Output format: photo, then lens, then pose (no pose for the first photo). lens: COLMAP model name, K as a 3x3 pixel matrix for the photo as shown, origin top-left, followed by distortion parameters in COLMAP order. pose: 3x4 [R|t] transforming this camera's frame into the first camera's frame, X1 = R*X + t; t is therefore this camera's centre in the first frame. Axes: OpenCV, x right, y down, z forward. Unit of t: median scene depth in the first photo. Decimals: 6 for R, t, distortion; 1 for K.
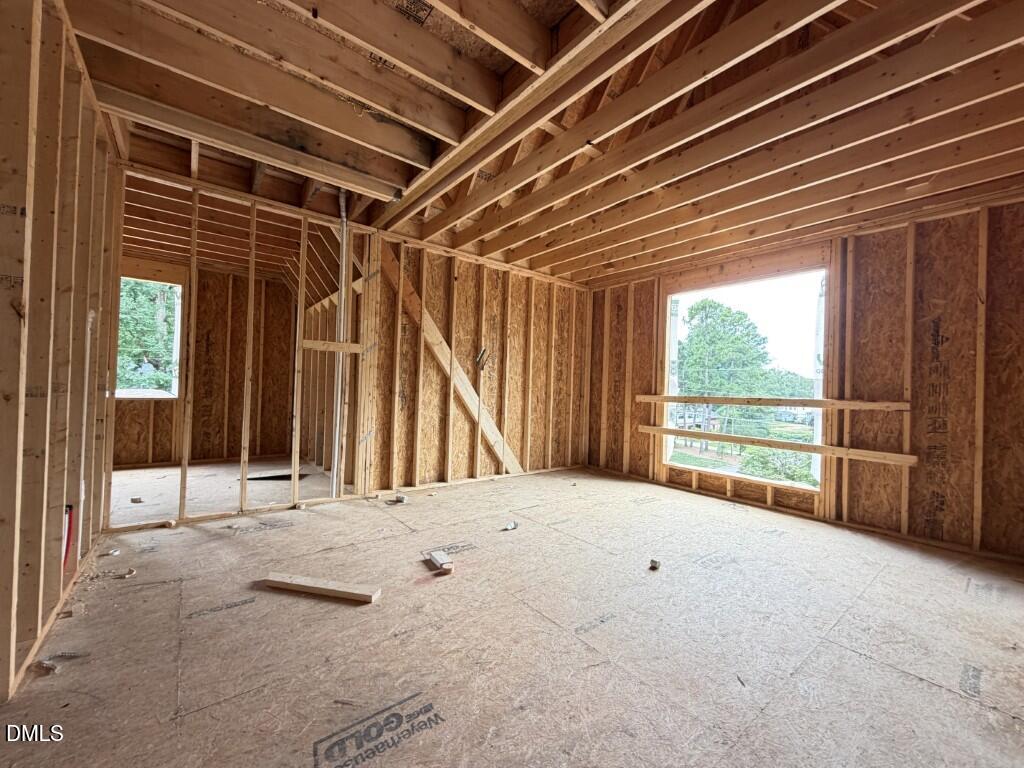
lens RADIAL K [[408.8, 0, 510.0], [0, 408.8, 383.7], [0, 0, 1]] dist [0.000184, 0.000304]
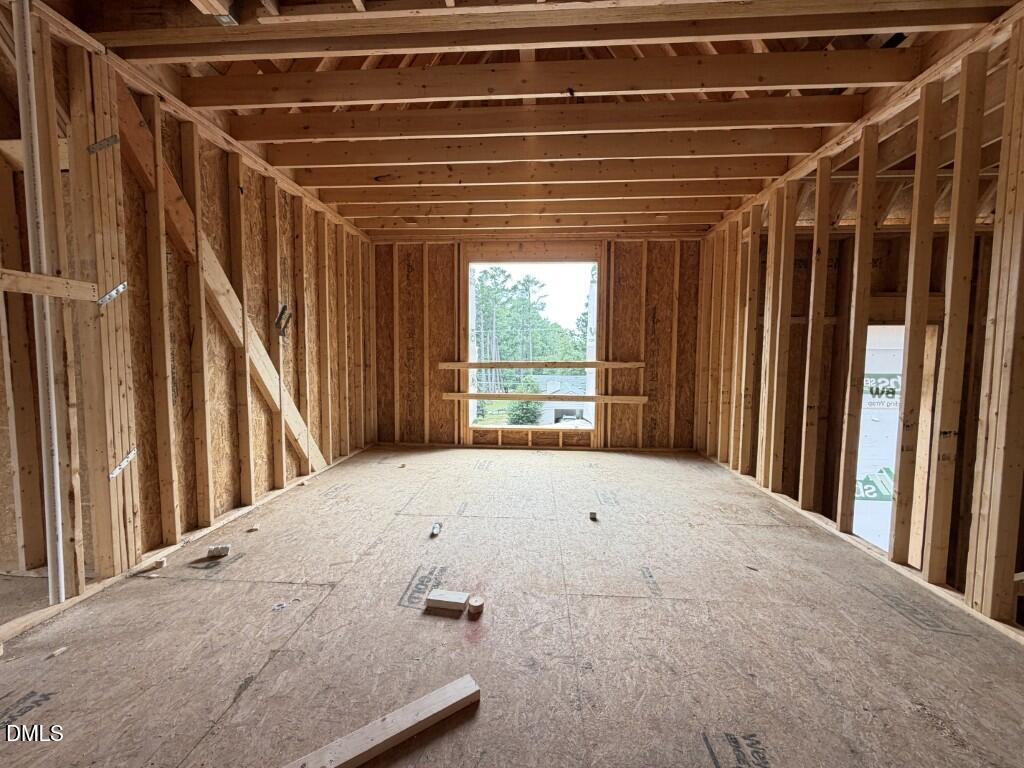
lens RADIAL K [[408.8, 0, 510.0], [0, 408.8, 383.7], [0, 0, 1]] dist [0.000184, 0.000304]
pose [[0.672824, -0.076059, 0.735883, -0.377354], [0.007448, 0.995347, 0.096066, -0.018385], [-0.739765, -0.059154, 0.670260, 0.274968]]
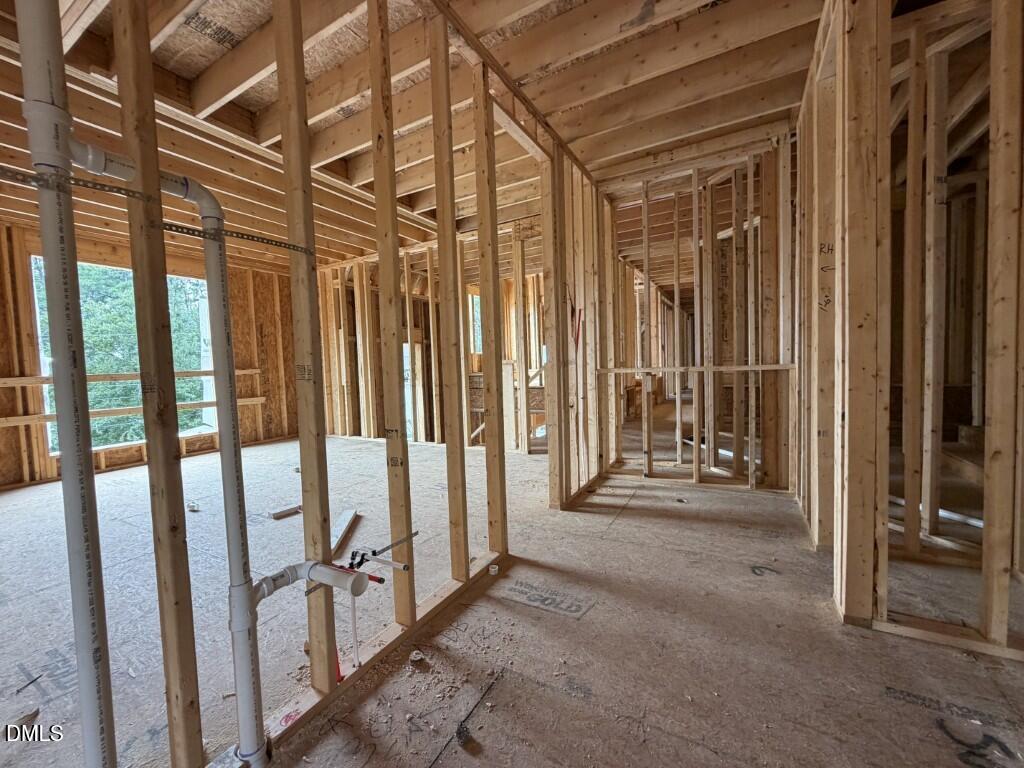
lens RADIAL K [[408.8, 0, 510.0], [0, 408.8, 383.7], [0, 0, 1]] dist [0.000184, 0.000304]
pose [[-0.376719, -0.062033, 0.924248, -0.910394], [0.014341, 0.997245, 0.072778, -0.004301], [-0.926217, 0.040672, -0.374791, 0.510777]]
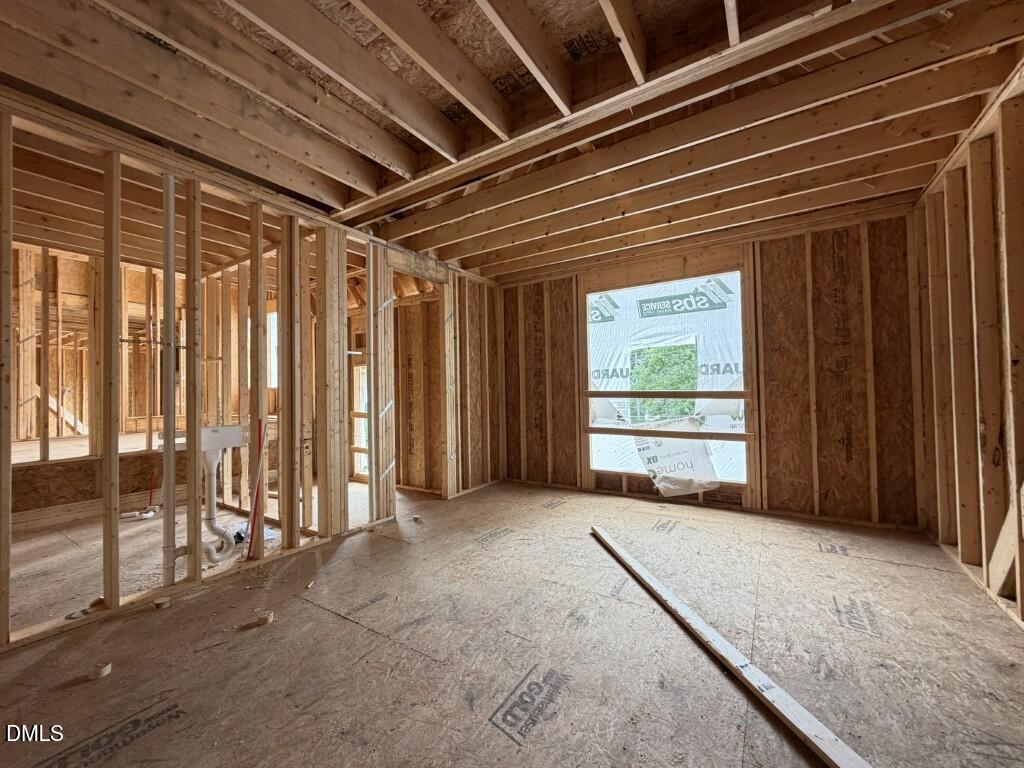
lens RADIAL K [[408.8, 0, 510.0], [0, 408.8, 383.7], [0, 0, 1]] dist [0.000184, 0.000304]
pose [[0.945849, -0.036438, 0.322557, -0.123011], [0.039464, 0.999217, -0.002844, -0.010372], [-0.322200, 0.015419, 0.946546, 0.185780]]
